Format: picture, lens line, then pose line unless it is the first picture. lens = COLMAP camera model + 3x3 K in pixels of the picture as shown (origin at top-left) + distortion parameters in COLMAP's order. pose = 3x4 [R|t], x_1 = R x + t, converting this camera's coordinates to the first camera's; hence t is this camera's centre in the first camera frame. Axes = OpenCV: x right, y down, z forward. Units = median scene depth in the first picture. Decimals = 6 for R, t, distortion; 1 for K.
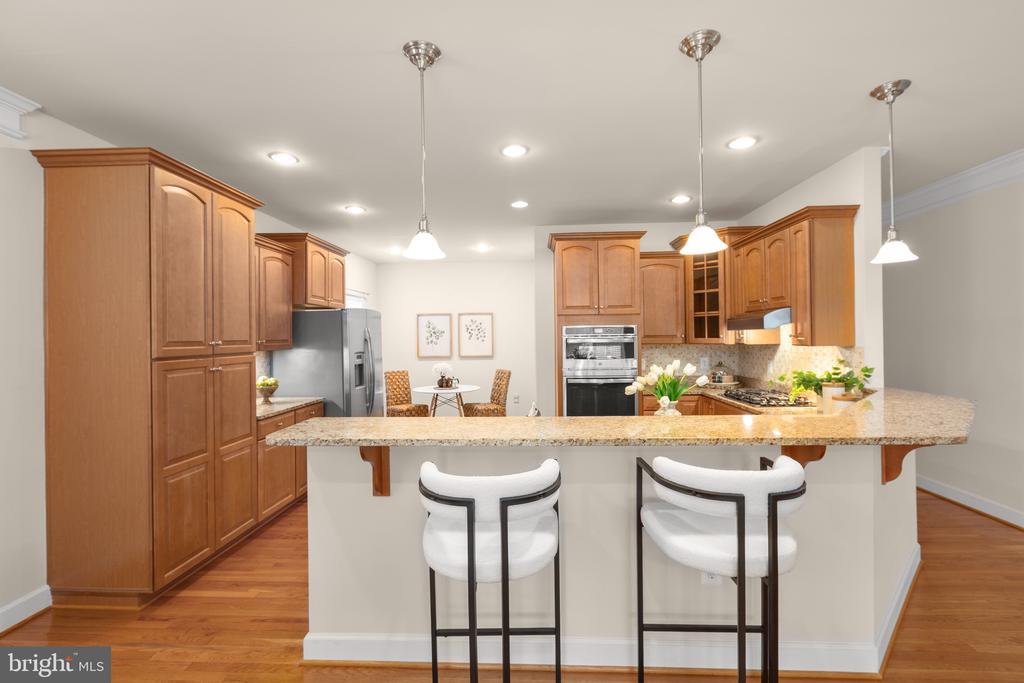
lens RADIAL K [[457.0, 0, 511.7], [0, 457.0, 336.6], [0, 0, 1]] dist [0.006283, -0.003142]
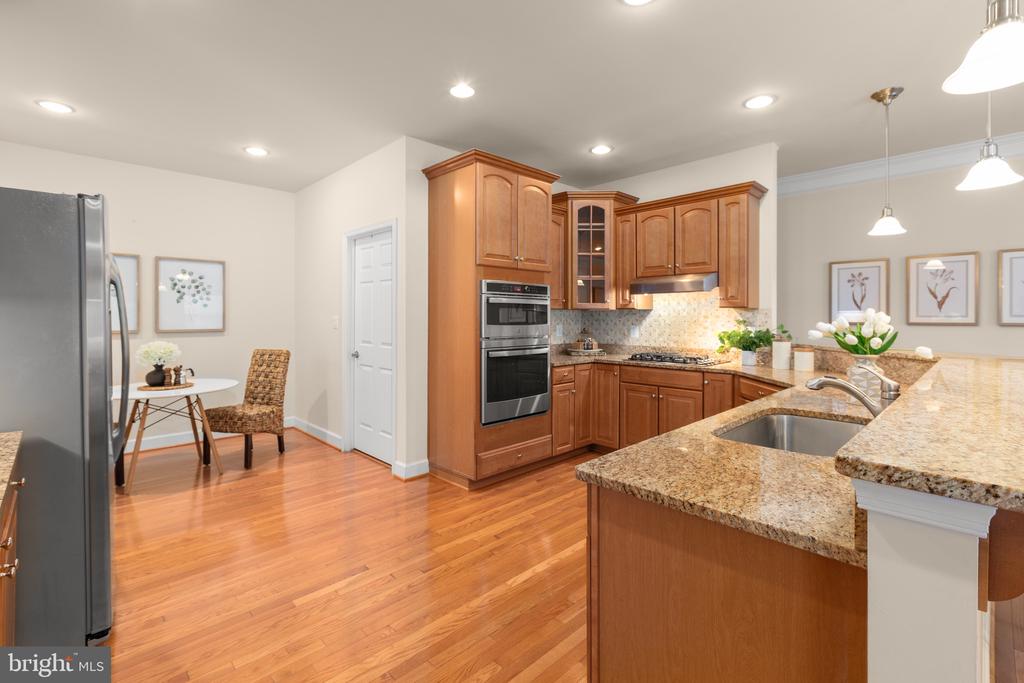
lens RADIAL K [[457.0, 0, 514.7], [0, 457.0, 324.0], [0, 0, 1]] dist [0.006283, -0.003142]
pose [[0.678762, 0.001705, 0.734356, -0.398062], [-0.009972, 0.999927, 0.006895, 0.043270], [-0.734291, -0.012003, 0.678729, 0.476958]]
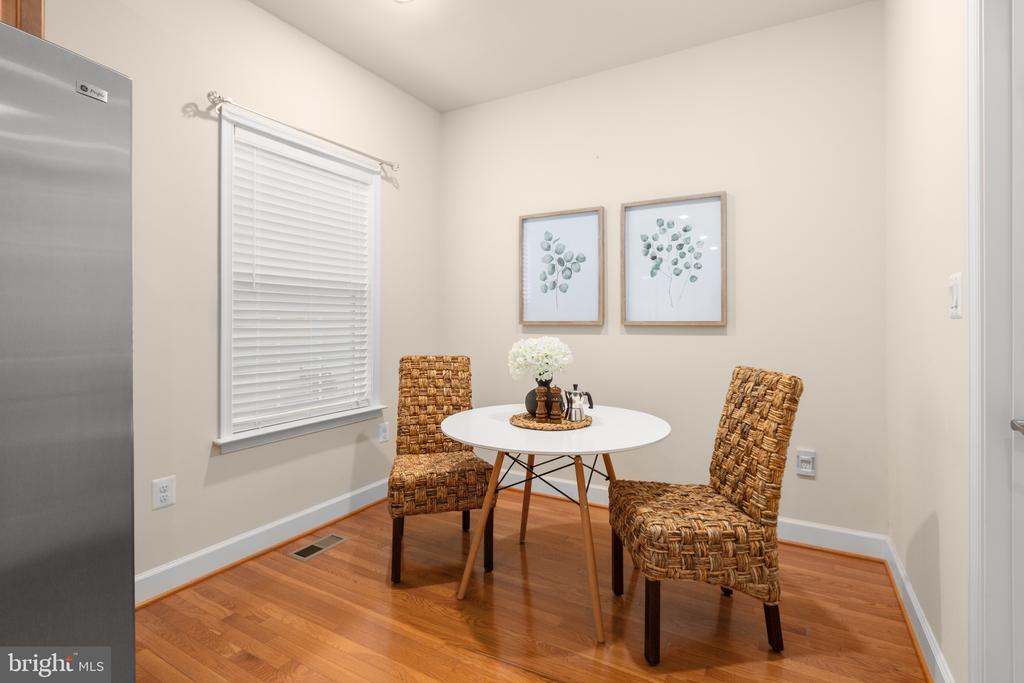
lens RADIAL K [[489.9, 0, 509.2], [0, 489.9, 310.8], [0, 0, 1]] dist [0.001760, 0.000771]
pose [[0.889369, 0.004079, -0.457172, -0.030490], [-0.009944, 0.999896, -0.010423, 0.065215], [0.457082, 0.013816, 0.889317, 1.050278]]
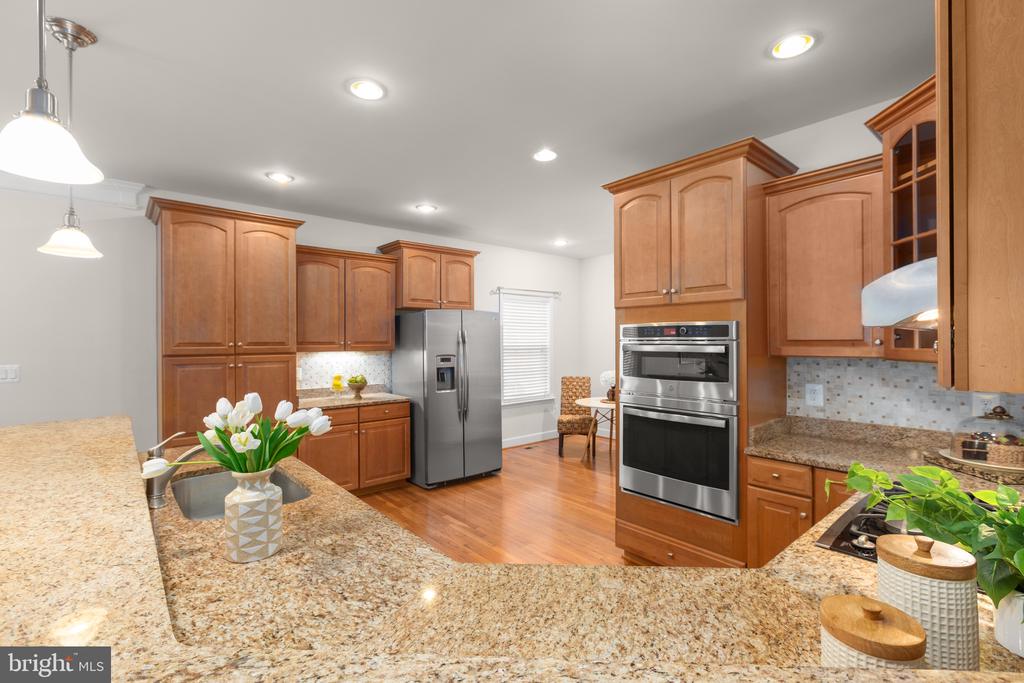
lens RADIAL K [[457.0, 0, 517.7], [0, 457.0, 341.5], [0, 0, 1]] dist [0.006283, -0.003142]
pose [[0.697125, 0.010566, -0.716872, 0.486017], [-0.003339, 0.999928, 0.011491, -0.006329], [0.716942, -0.005617, 0.697110, 0.451485]]
